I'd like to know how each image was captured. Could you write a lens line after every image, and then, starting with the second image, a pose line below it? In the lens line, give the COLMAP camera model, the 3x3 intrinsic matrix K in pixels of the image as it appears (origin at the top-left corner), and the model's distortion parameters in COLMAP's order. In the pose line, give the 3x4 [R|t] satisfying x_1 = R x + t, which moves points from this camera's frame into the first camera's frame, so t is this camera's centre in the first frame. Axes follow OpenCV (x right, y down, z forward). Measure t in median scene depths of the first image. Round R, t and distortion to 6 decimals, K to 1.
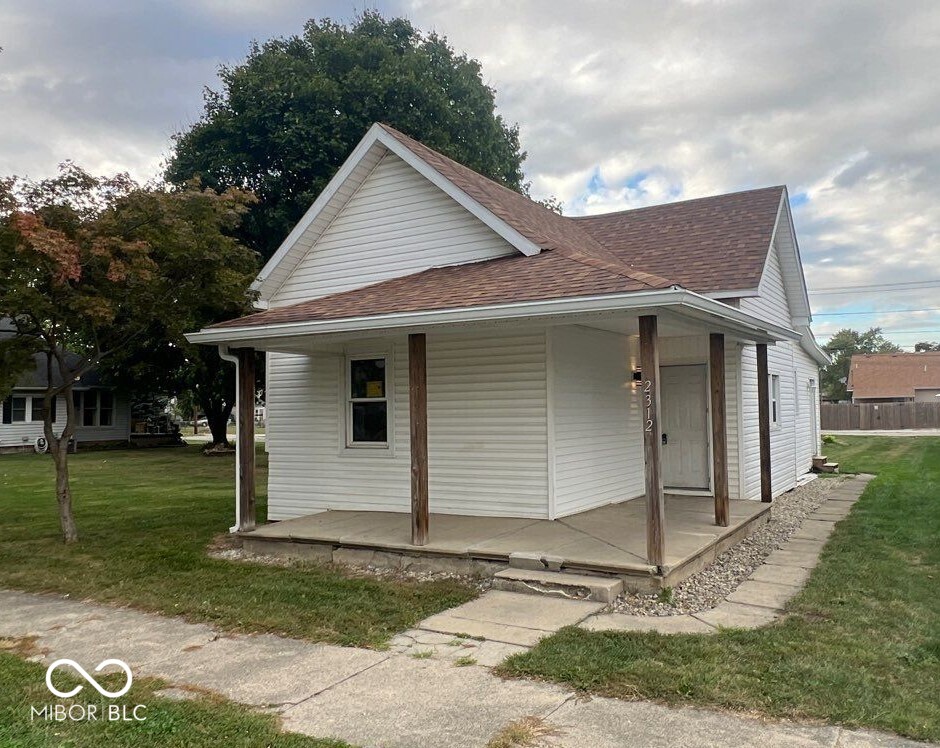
lens RADIAL K [[783.3, 0, 470.0], [0, 783.3, 374.0], [0, 0, 1]] dist [0.001586, -0.003307]
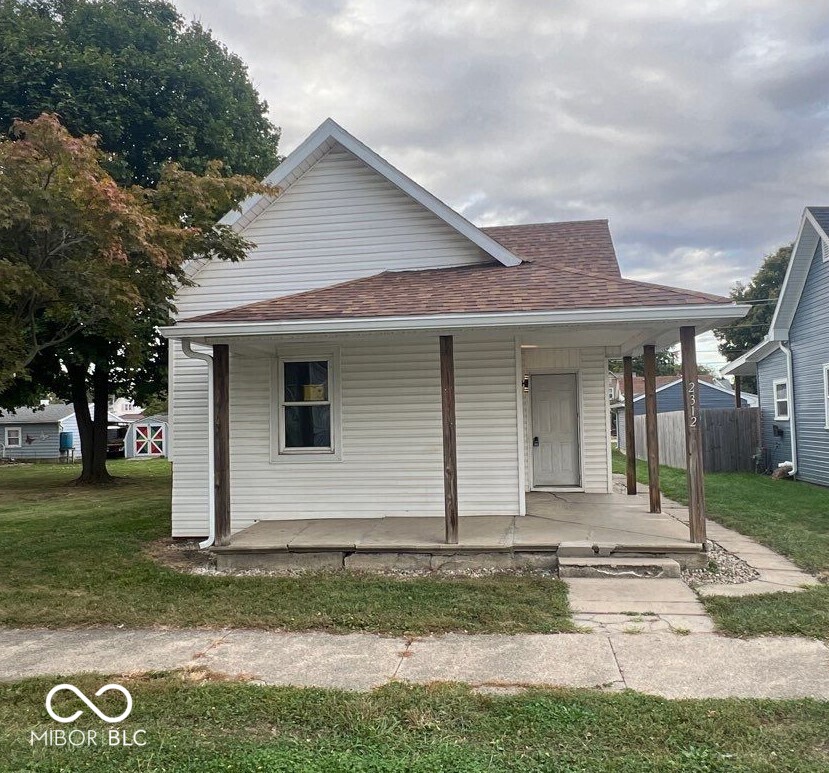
lens RADIAL K [[784.6, 0, 414.5], [0, 784.6, 386.5], [0, 0, 1]] dist [-0.008843, -0.005524]
pose [[0.924064, 0.012576, 0.382032, -0.501654], [-0.011208, 0.999920, -0.005805, 0.021434], [-0.382074, 0.001082, 0.924131, 0.080770]]
